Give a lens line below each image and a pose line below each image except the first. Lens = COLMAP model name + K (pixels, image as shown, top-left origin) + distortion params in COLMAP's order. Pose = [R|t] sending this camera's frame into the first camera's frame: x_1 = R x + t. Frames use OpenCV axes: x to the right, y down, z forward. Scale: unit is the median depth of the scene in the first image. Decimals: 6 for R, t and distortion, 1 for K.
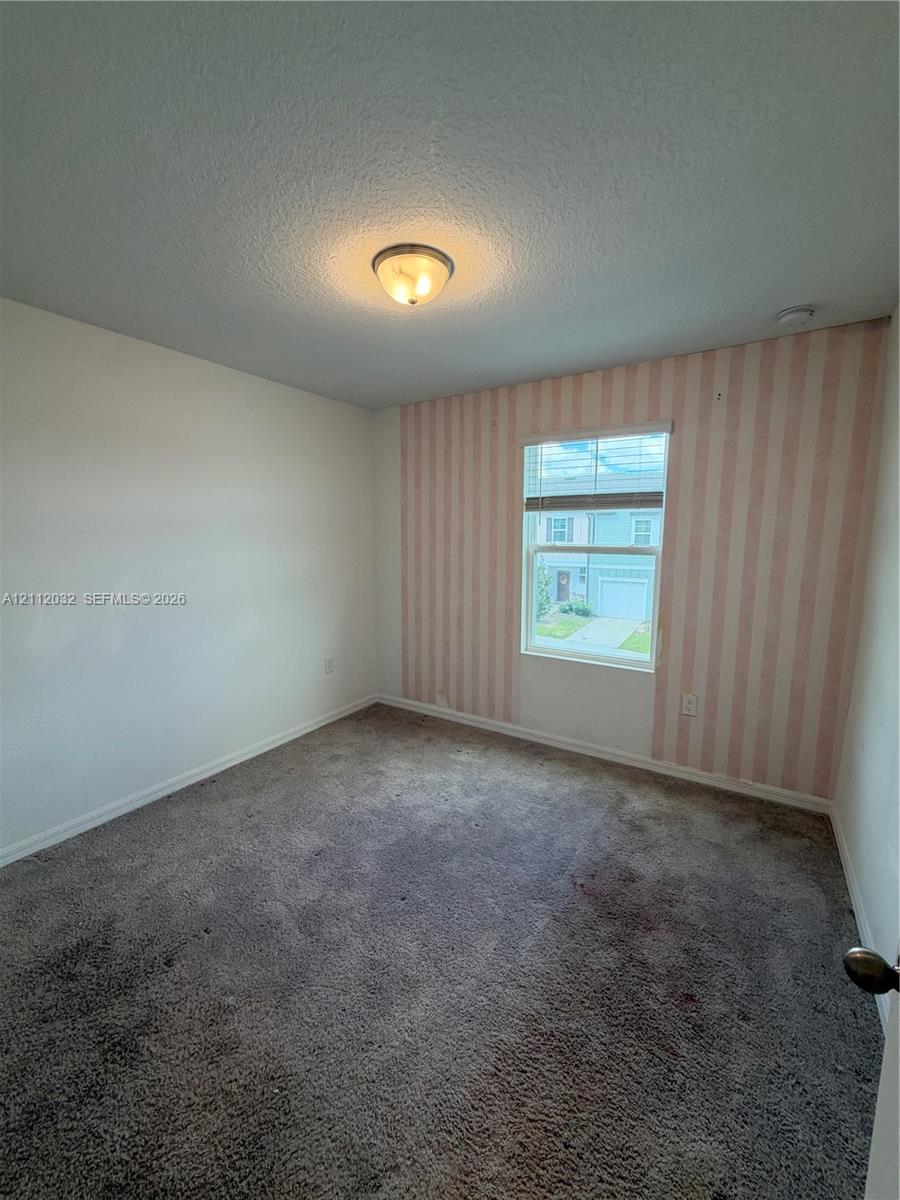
lens RADIAL K [[477.7, 0, 449.8], [0, 477.7, 595.2], [0, 0, 1]] dist [-0.001296, 0.000078]
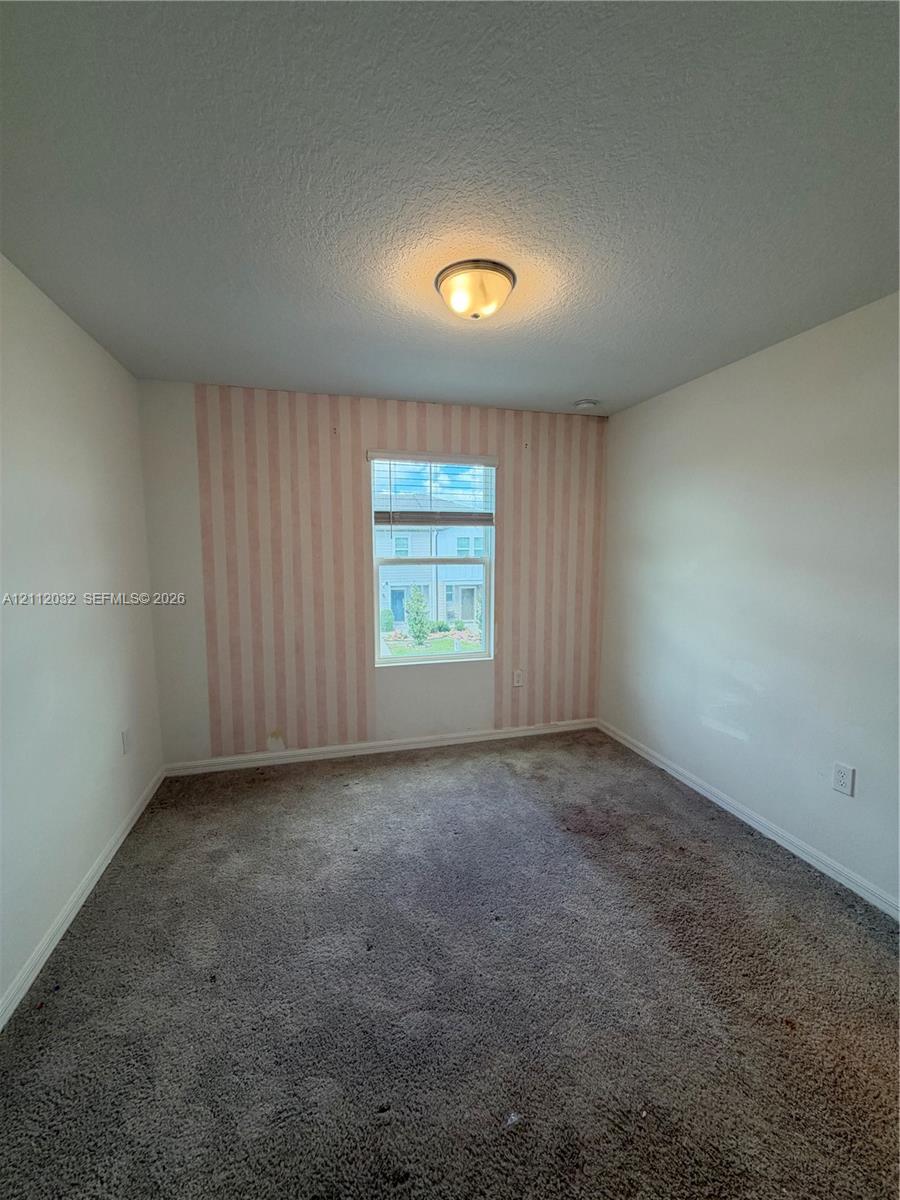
lens RADIAL K [[477.7, 0, 449.8], [0, 477.7, 595.2], [0, 0, 1]] dist [-0.001296, 0.000078]
pose [[0.664560, -0.075199, 0.743442, -0.536005], [0.097541, 0.995140, 0.013466, -0.028619], [-0.740841, 0.063567, 0.668665, 0.241794]]
